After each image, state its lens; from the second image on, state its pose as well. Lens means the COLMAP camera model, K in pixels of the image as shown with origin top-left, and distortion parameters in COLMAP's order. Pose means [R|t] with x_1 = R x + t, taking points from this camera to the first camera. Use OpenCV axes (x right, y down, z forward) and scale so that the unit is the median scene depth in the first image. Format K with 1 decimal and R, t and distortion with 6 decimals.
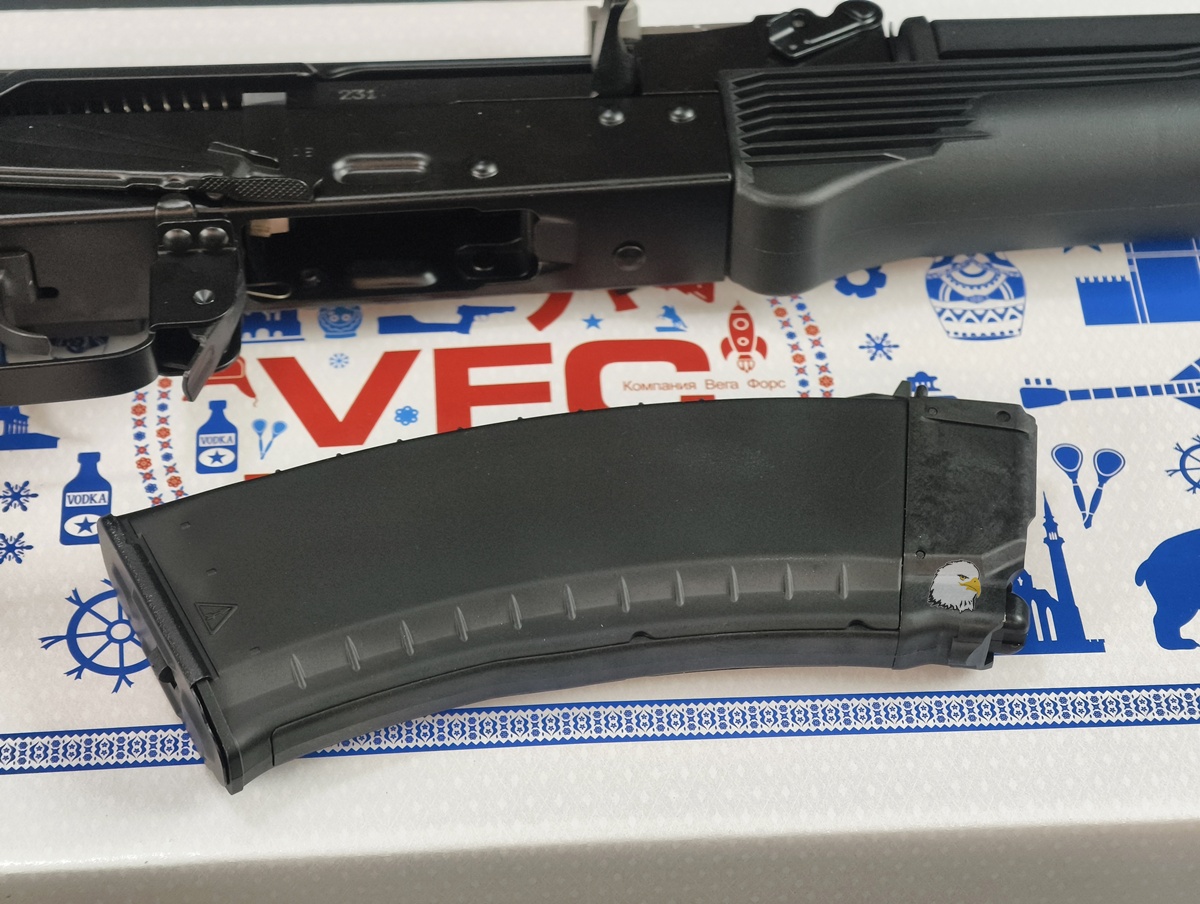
lens RADIAL K [[2978.8, 0, 600.0], [0, 2978.8, 452.0], [0, 0, 1]] dist [0.459293, -3.192517]
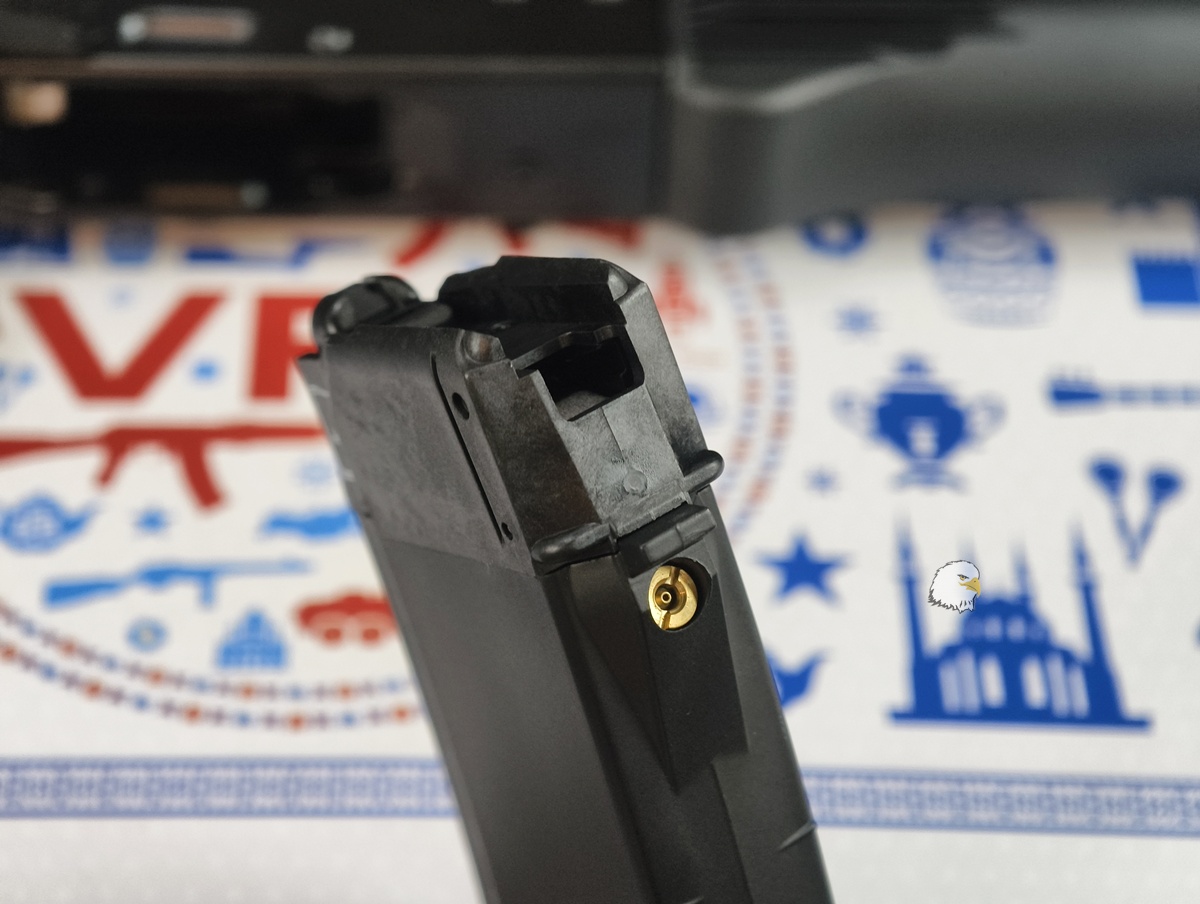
lens RADIAL K [[2978.8, 0, 600.0], [0, 2978.8, 452.0], [0, 0, 1]] dist [0.459293, -3.192517]
pose [[0.998622, 0.051700, -0.009064, 0.038840], [-0.052250, 0.995594, -0.077861, 0.059518], [0.004999, 0.078227, 0.996923, 0.271350]]
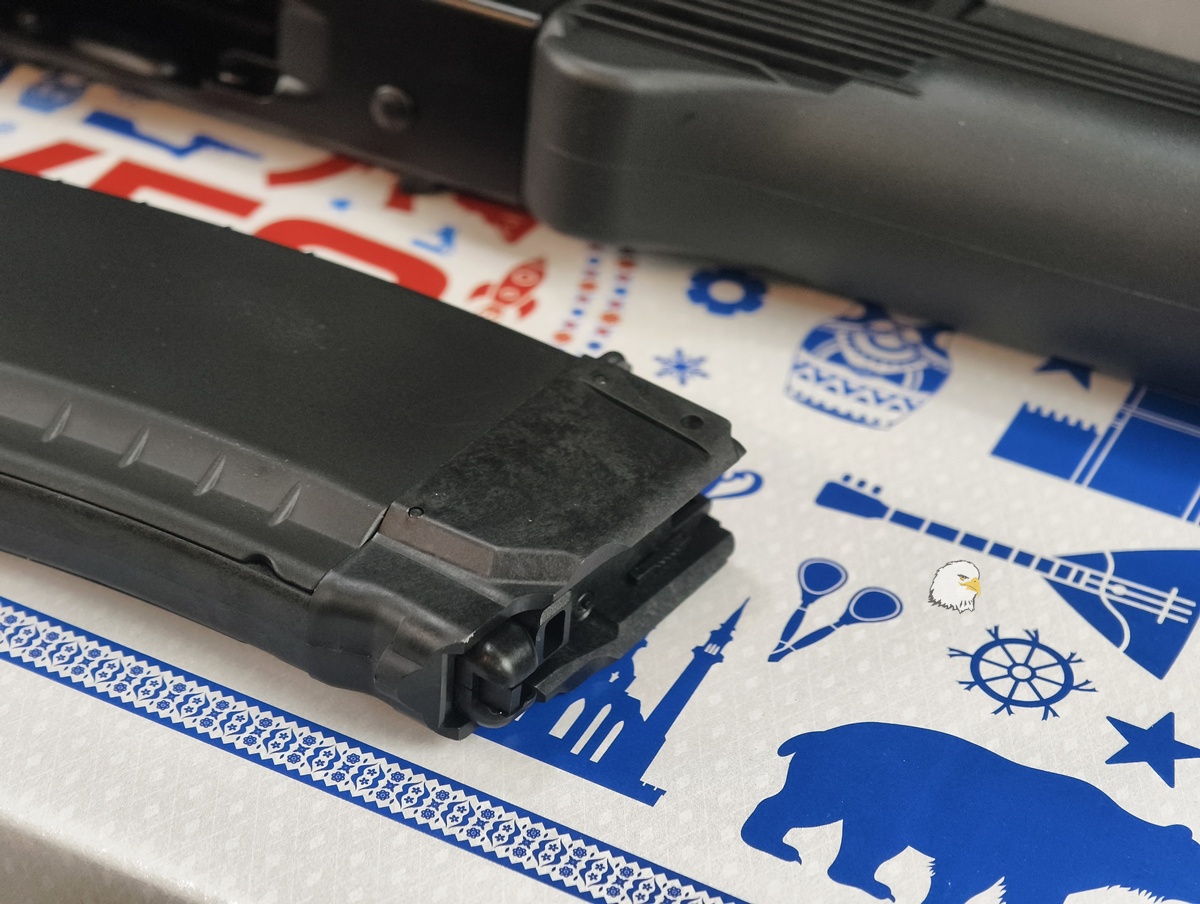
lens RADIAL K [[2978.8, 0, 600.0], [0, 2978.8, 452.0], [0, 0, 1]] dist [0.459293, -3.192517]
pose [[0.861825, 0.333628, -0.382034, 0.344648], [-0.420378, 0.891287, -0.169970, 0.103797], [0.283795, 0.307083, 0.908383, 0.412492]]
